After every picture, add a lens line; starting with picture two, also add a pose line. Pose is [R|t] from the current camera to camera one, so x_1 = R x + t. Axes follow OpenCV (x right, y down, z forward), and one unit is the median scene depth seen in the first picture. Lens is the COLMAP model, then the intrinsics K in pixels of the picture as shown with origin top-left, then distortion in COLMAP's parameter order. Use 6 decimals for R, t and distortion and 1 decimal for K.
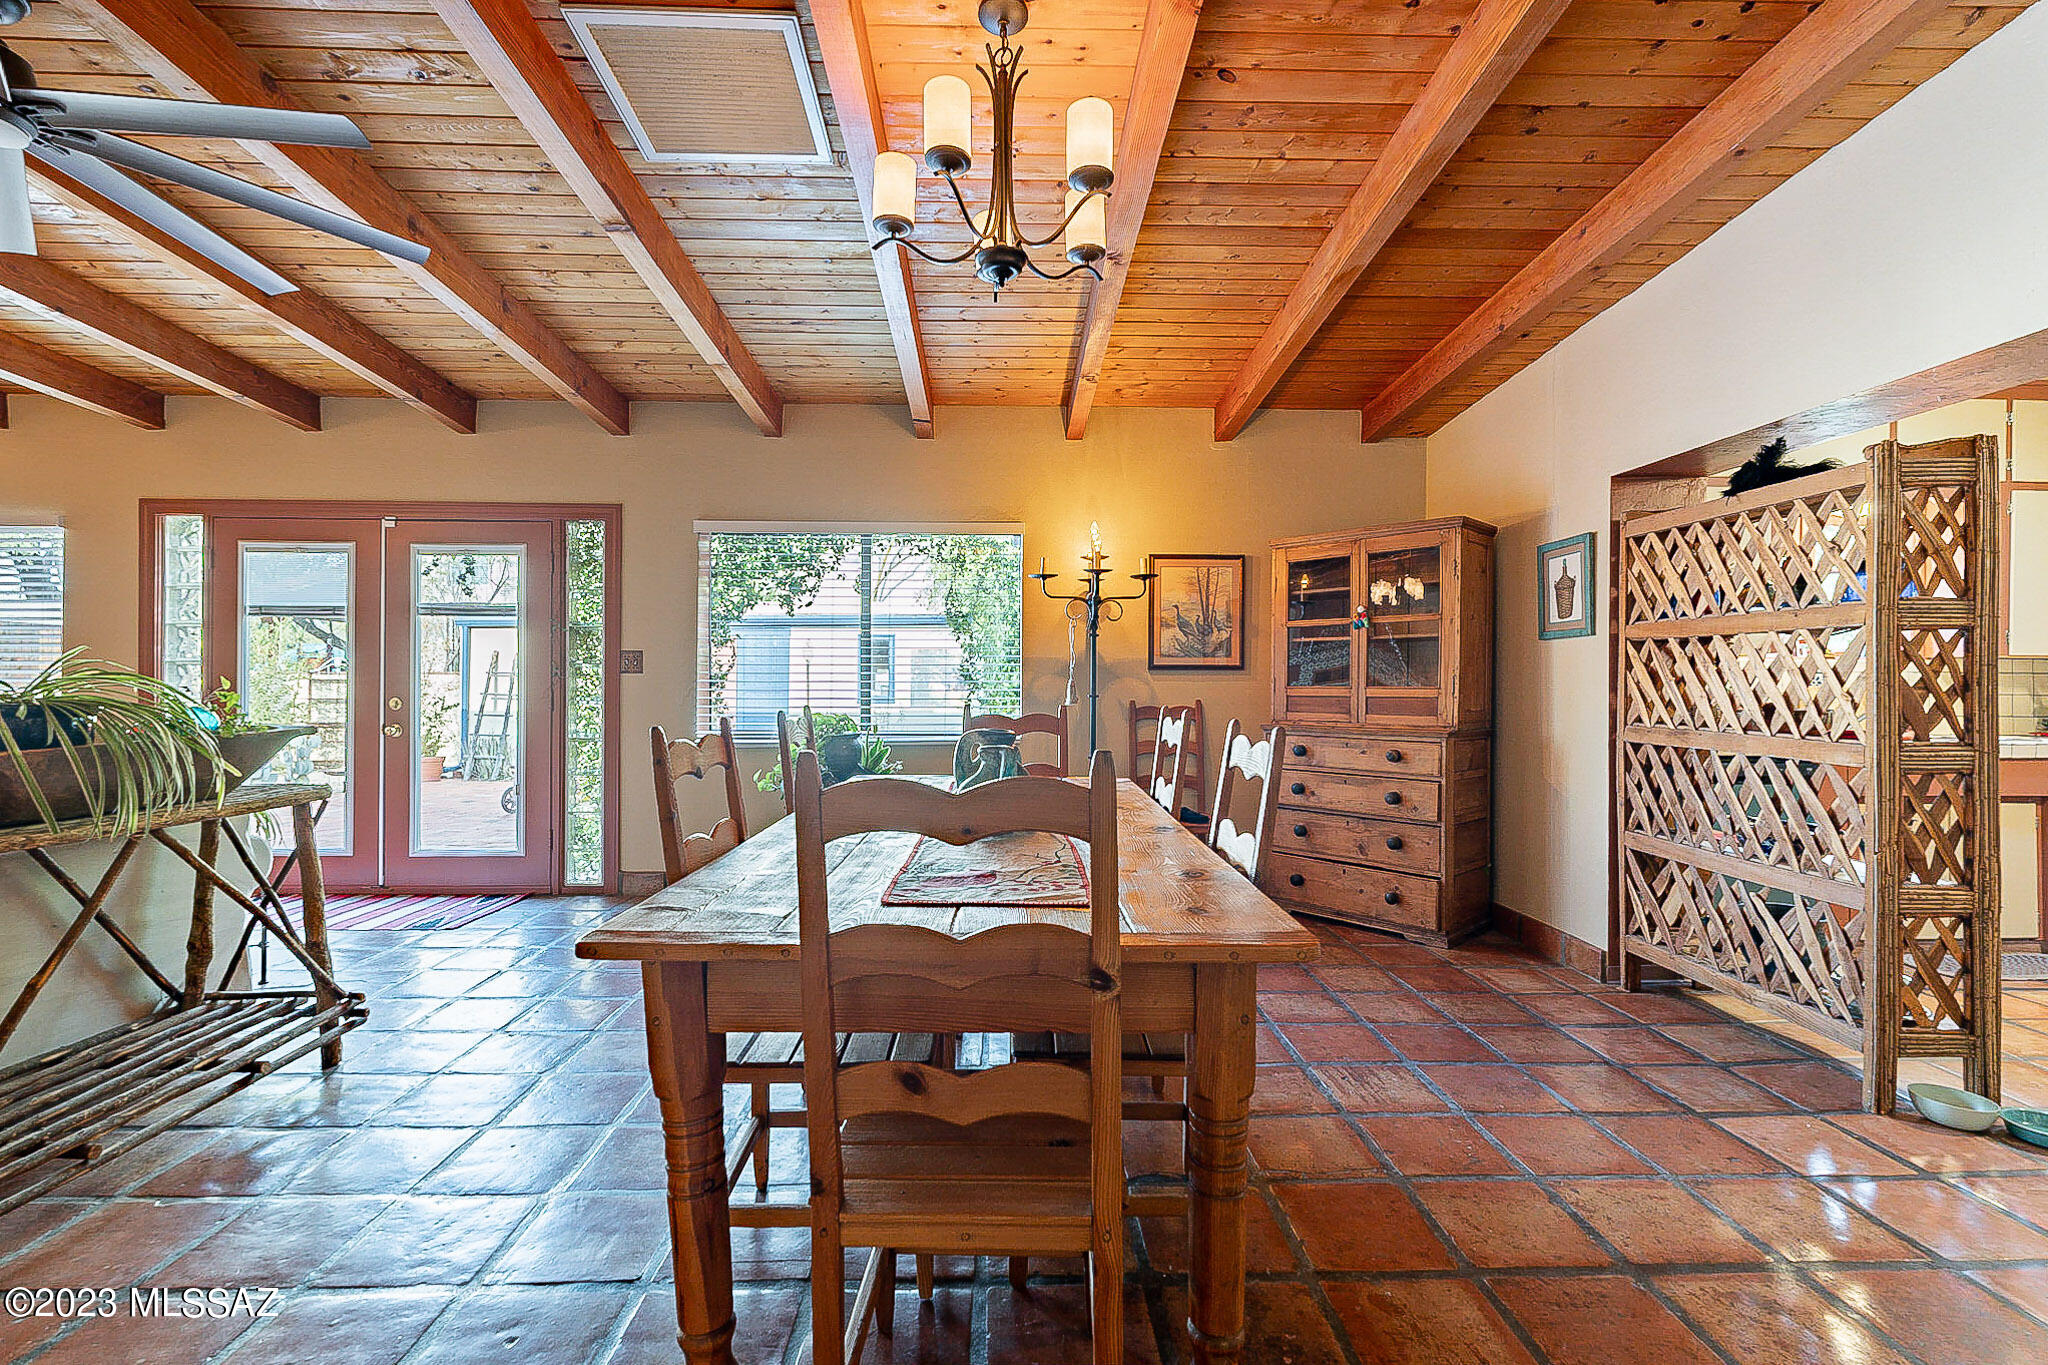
lens RADIAL K [[920.9, 0, 1024.0], [0, 920.9, 682.5], [0, 0, 1]] dist [0.001641, 0.000558]
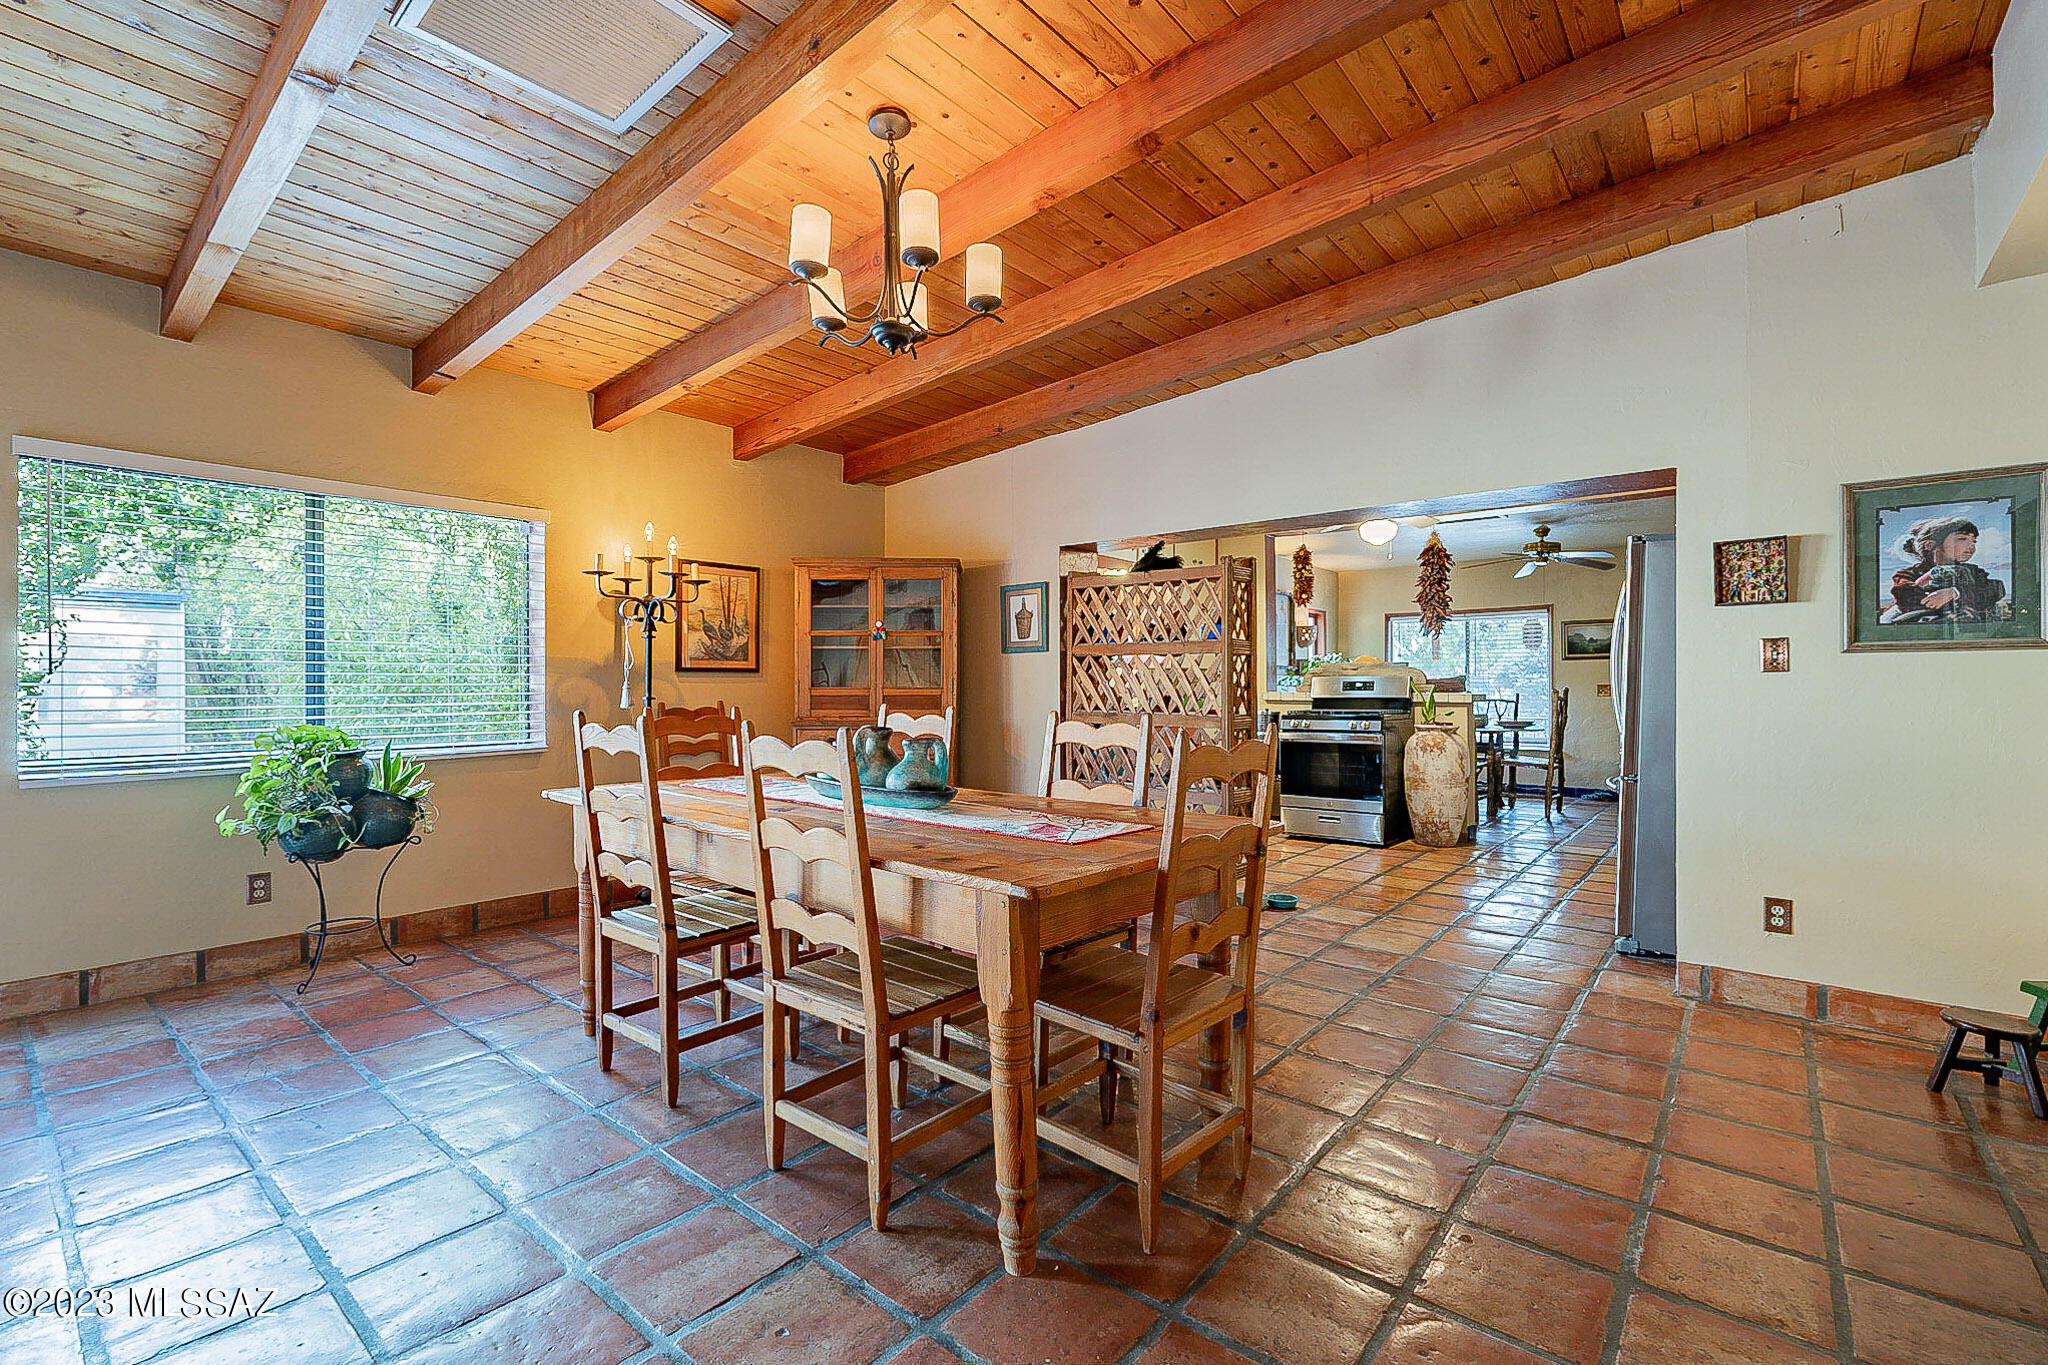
lens RADIAL K [[920.9, 0, 1024.0], [0, 920.9, 682.5], [0, 0, 1]] dist [0.001641, 0.000558]
pose [[0.653791, -0.002017, 0.756673, -0.485817], [0.002831, 0.999996, 0.000219, -0.001546], [-0.756670, 0.001999, 0.653794, 0.055597]]
